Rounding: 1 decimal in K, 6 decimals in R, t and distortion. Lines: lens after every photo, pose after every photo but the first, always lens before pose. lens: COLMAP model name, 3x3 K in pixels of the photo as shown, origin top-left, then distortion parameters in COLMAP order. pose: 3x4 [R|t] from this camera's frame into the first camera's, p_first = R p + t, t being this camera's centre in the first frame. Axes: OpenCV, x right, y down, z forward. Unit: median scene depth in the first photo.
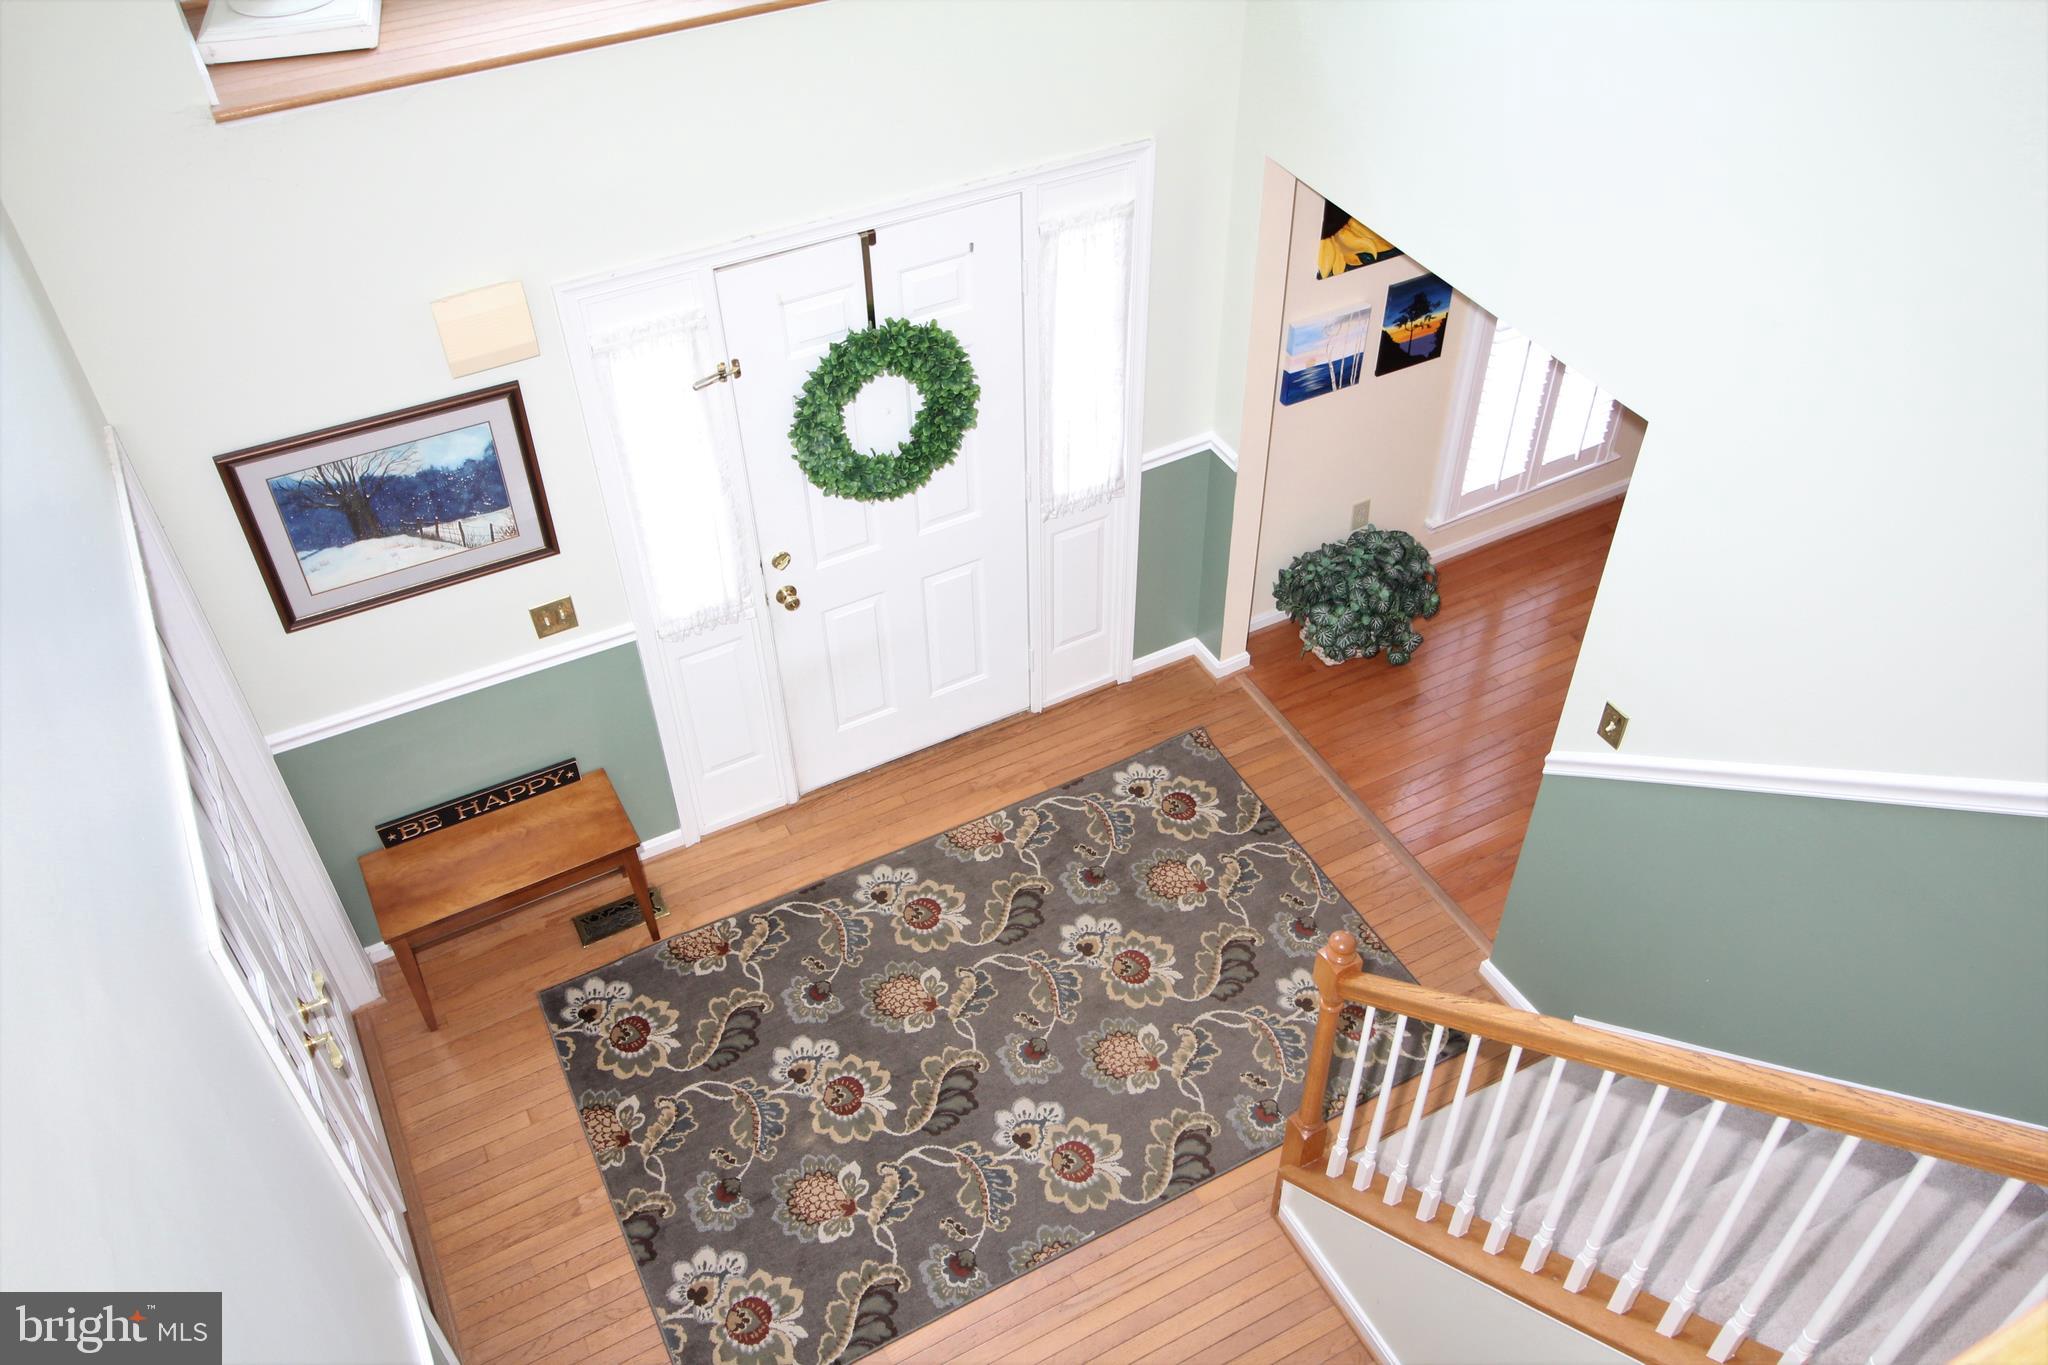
lens RADIAL K [[1618.4, 0, 1024.0], [0, 1618.4, 682.5], [0, 0, 1]] dist [0.006006, -0.001851]
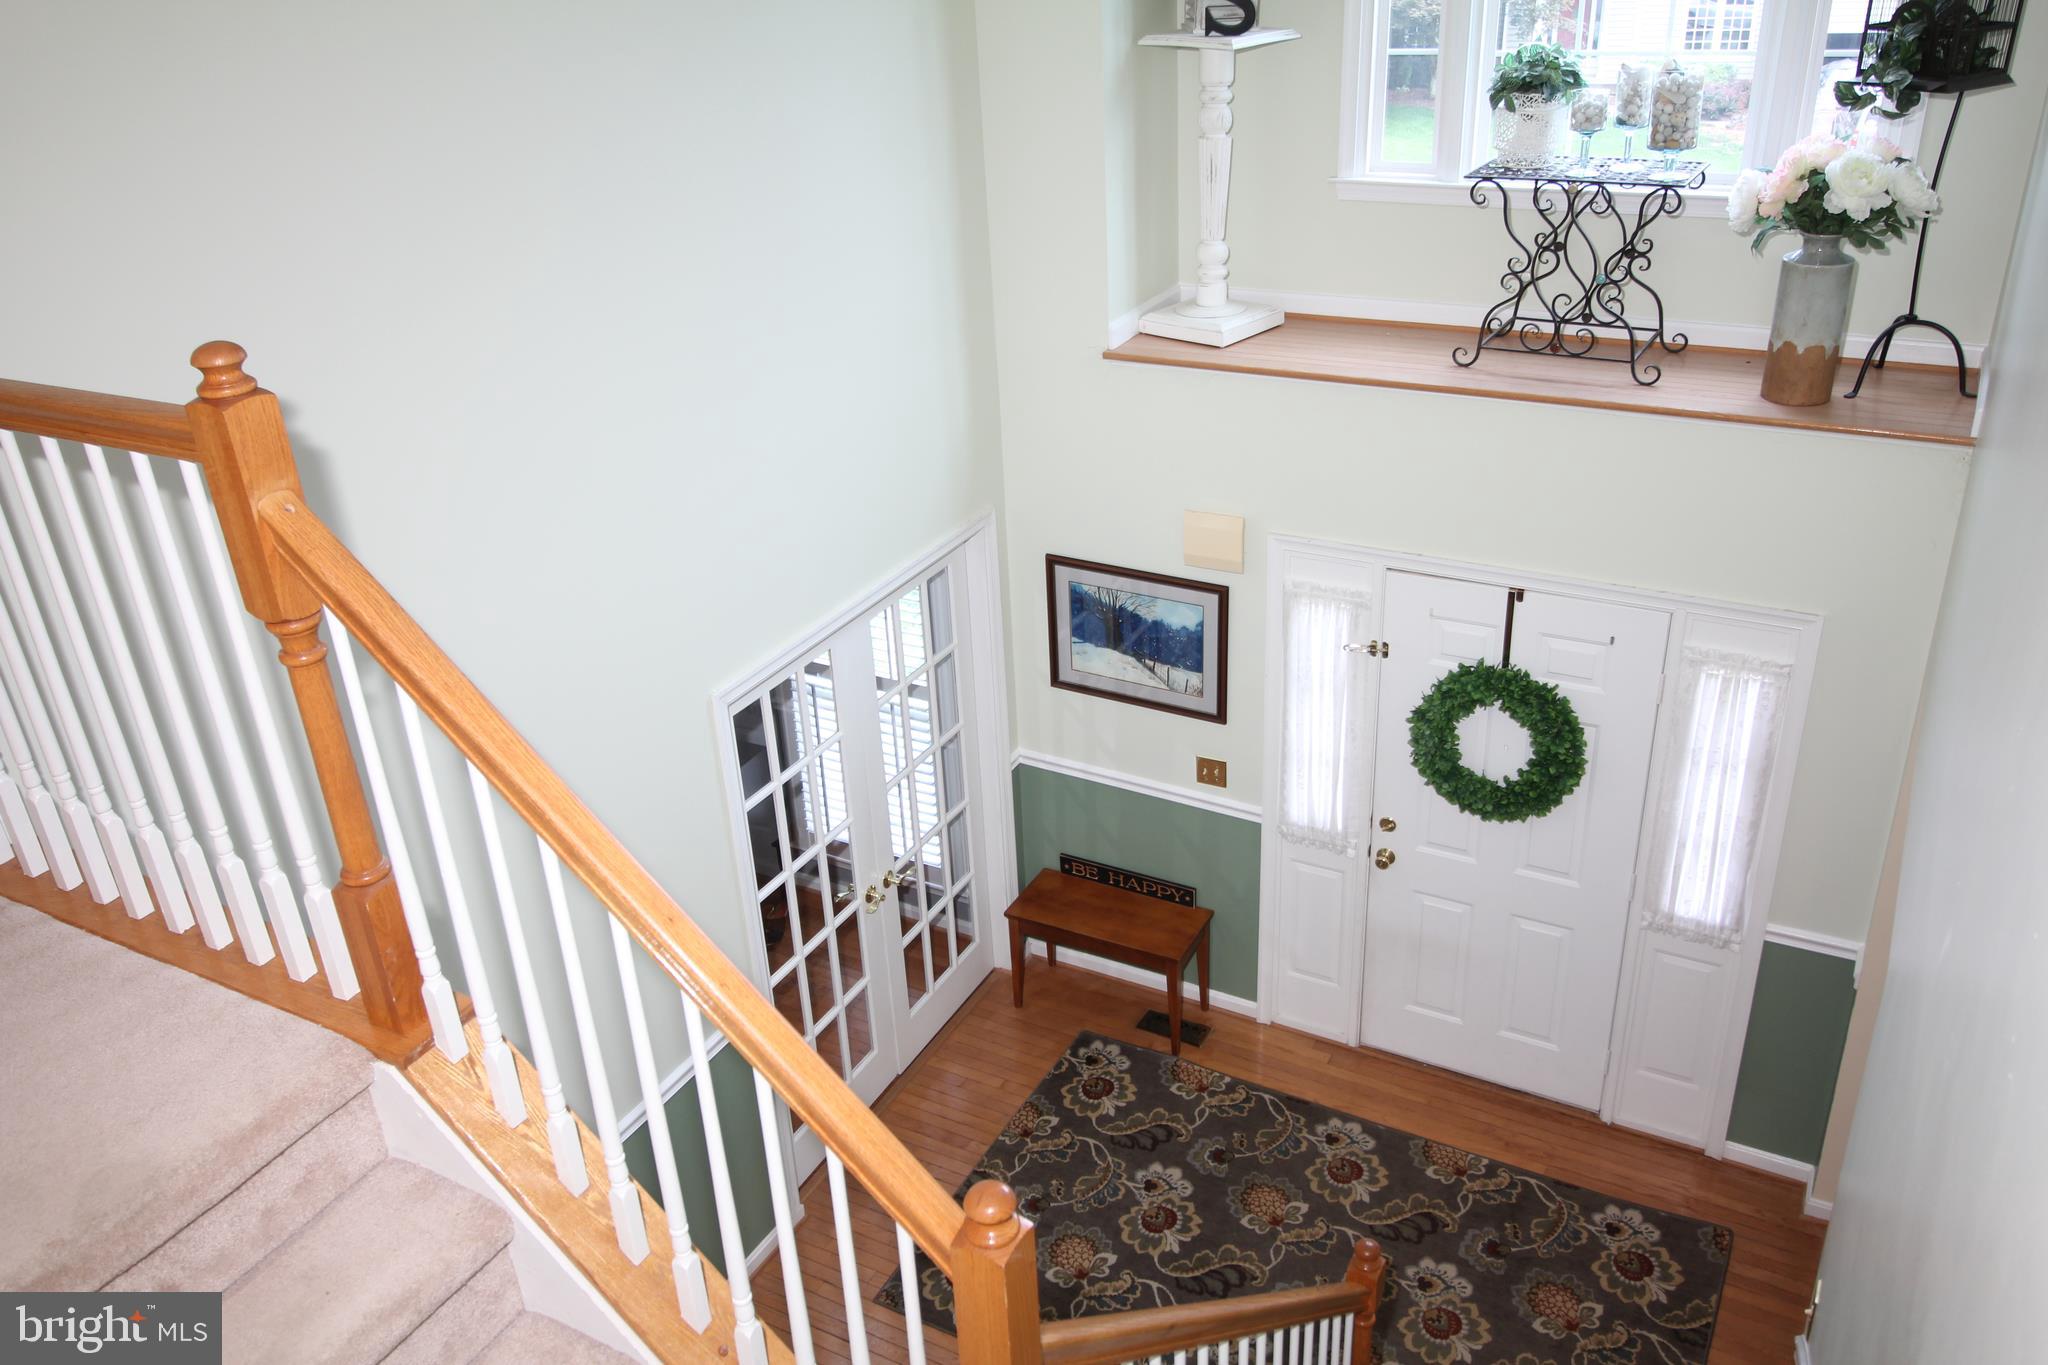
lens RADIAL K [[1618.4, 0, 1024.0], [0, 1618.4, 682.5], [0, 0, 1]] dist [0.006006, -0.001851]
pose [[0.545703, 0.362300, -0.755610, 0.586651], [-0.543216, 0.839530, 0.010226, -0.031274], [0.638063, 0.404879, 0.654942, 0.008759]]
